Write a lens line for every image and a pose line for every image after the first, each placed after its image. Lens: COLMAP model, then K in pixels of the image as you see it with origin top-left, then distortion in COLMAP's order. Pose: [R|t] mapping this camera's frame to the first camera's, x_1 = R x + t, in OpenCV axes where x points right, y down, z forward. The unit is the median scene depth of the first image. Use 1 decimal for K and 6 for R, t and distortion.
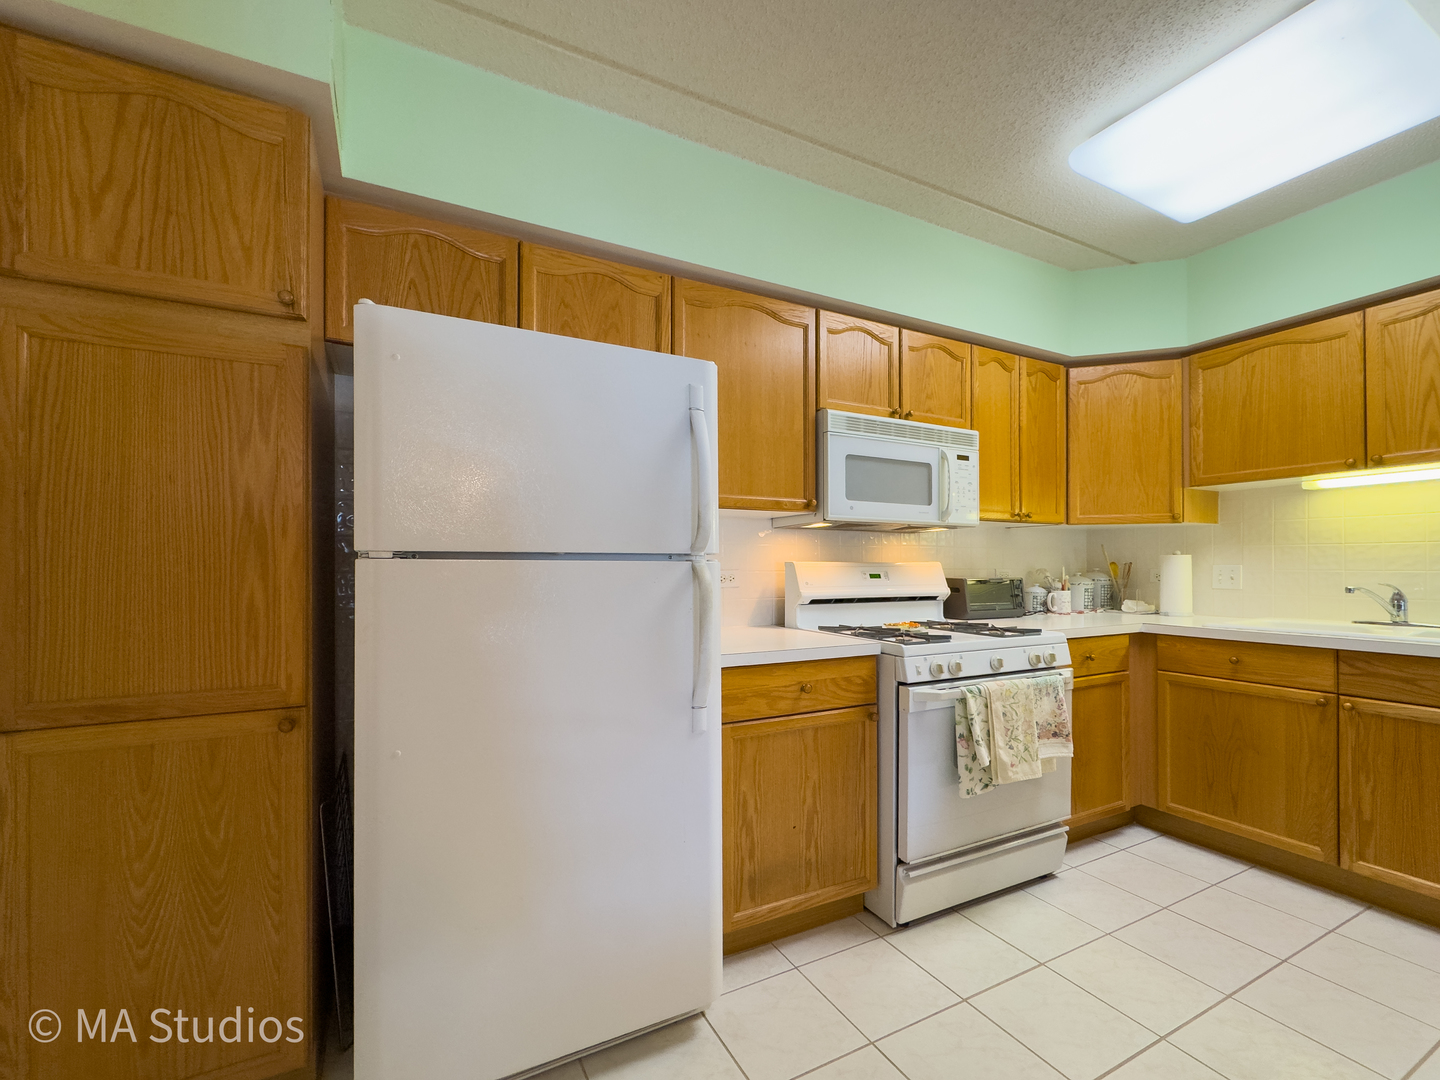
lens RADIAL K [[593.3, 0, 718.0], [0, 593.3, 560.8], [0, 0, 1]] dist [-0.000242, 0.000084]
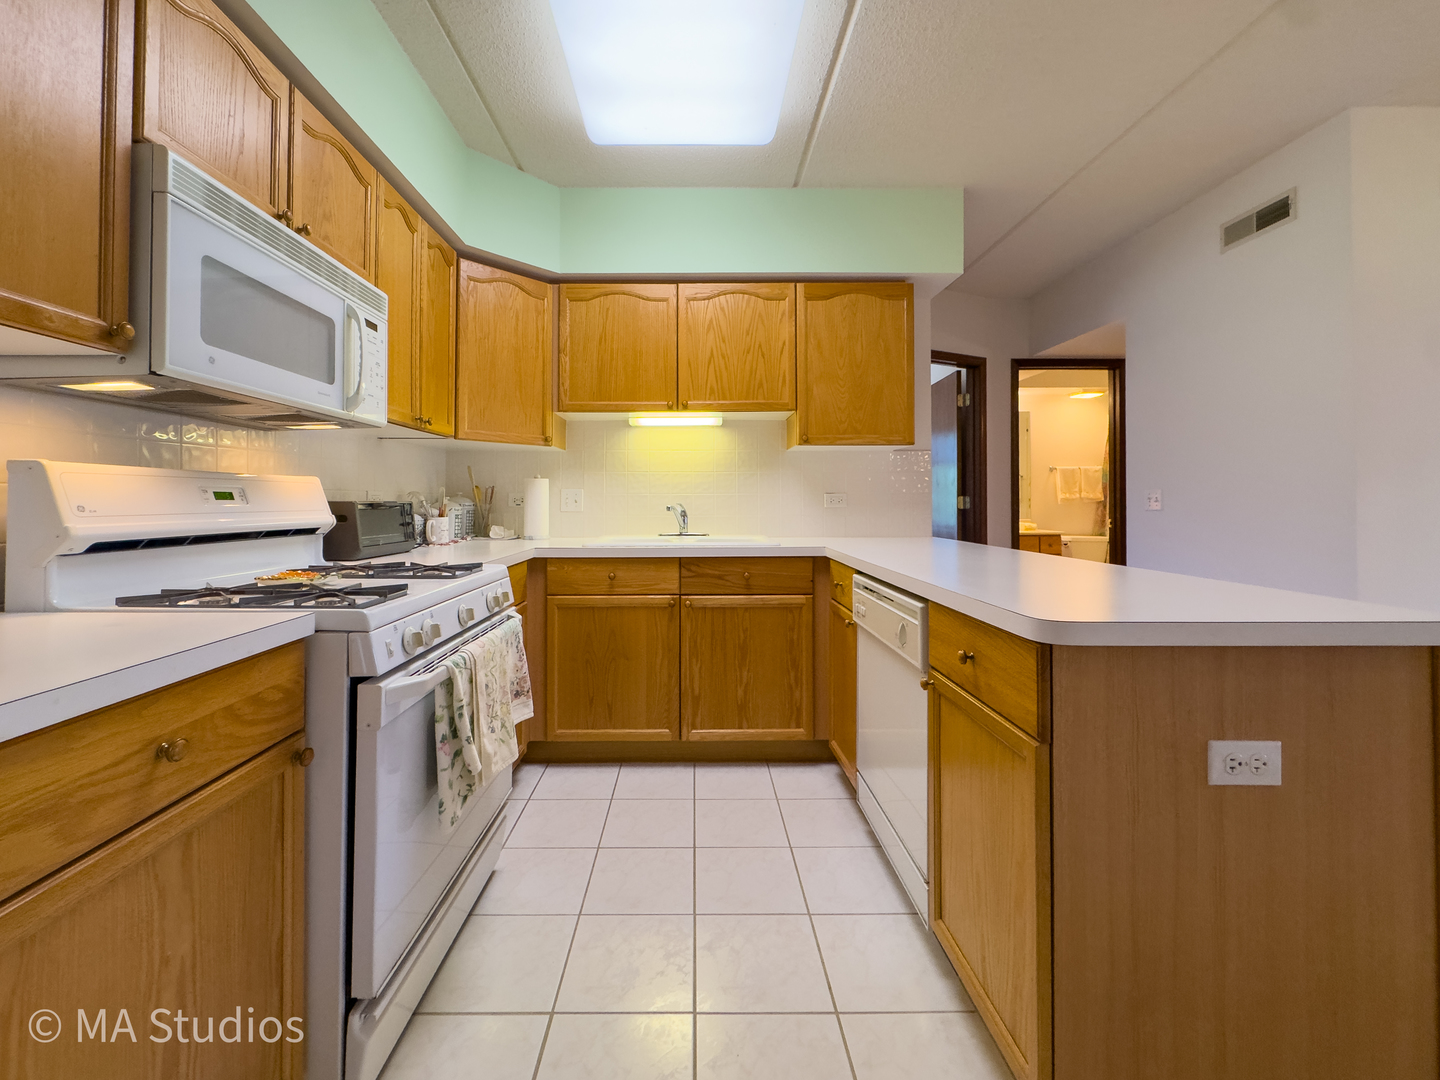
lens RADIAL K [[615.4, 0, 660.1], [0, 615.4, 490.3], [0, 0, 1]] dist [-0.000814, -0.000040]
pose [[0.477827, 0.015778, 0.878312, -0.063400], [-0.006870, 0.999875, -0.014225, 0.032292], [-0.878427, 0.000763, 0.477876, 0.442665]]
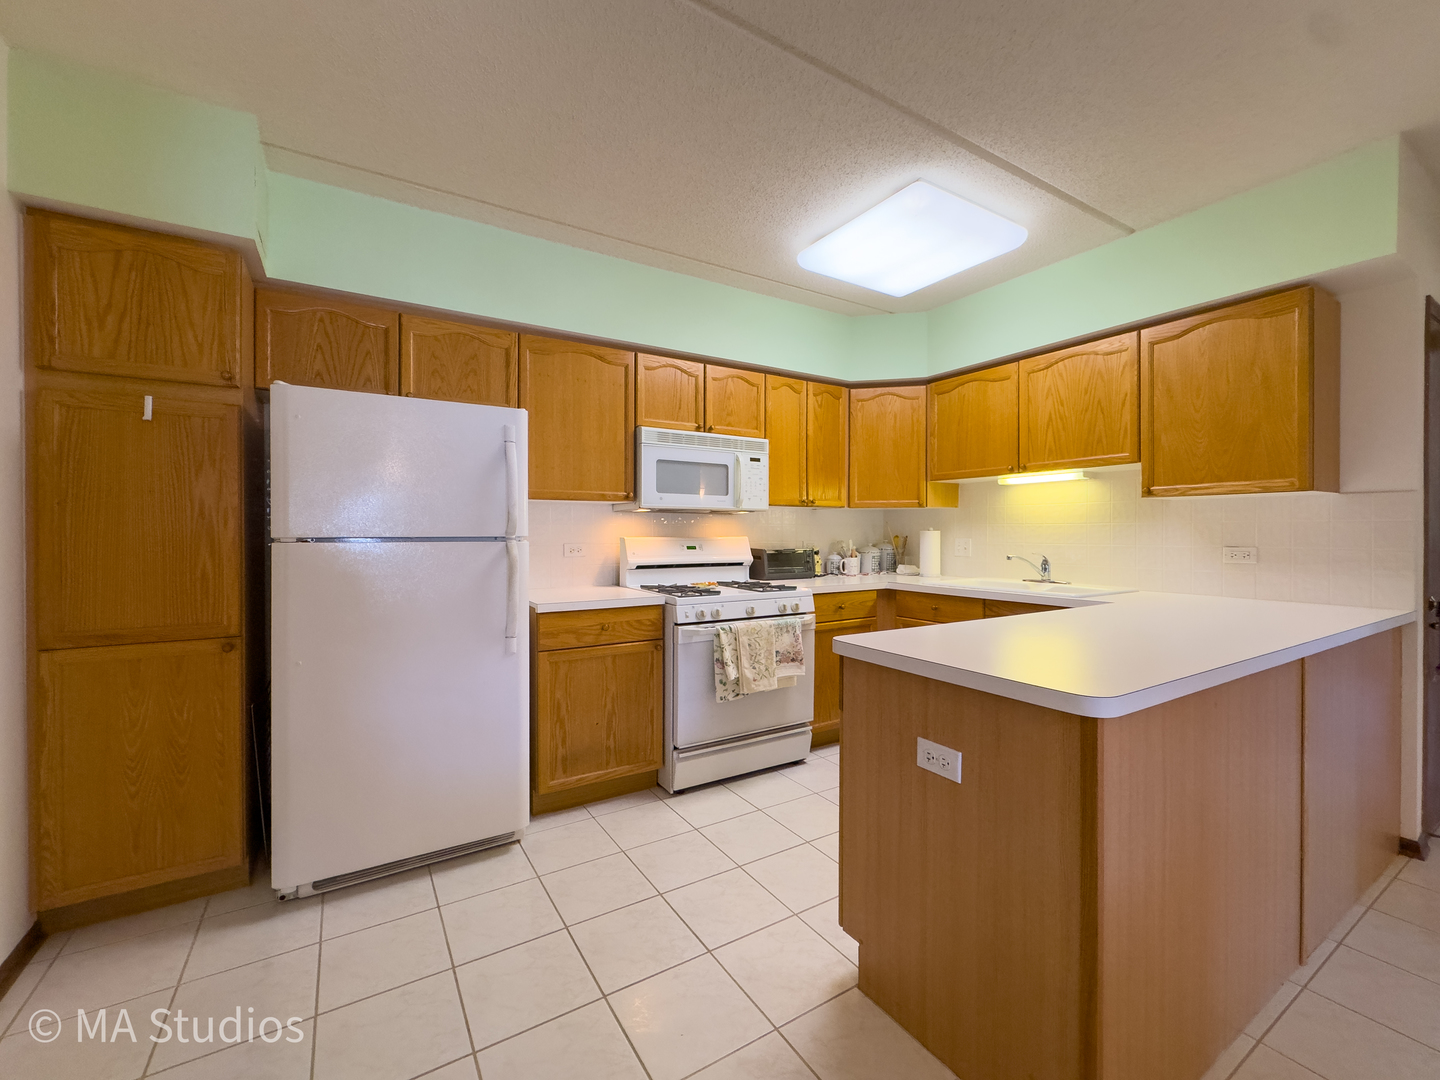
lens RADIAL K [[588.4, 0, 715.4], [0, 588.4, 529.1], [0, 0, 1]] dist [0.000137, 0.000070]
pose [[0.998285, 0.000527, 0.058533, 0.299407], [-0.000920, 0.999977, 0.006702, -0.030996], [-0.058528, -0.006744, 0.998263, -0.400258]]
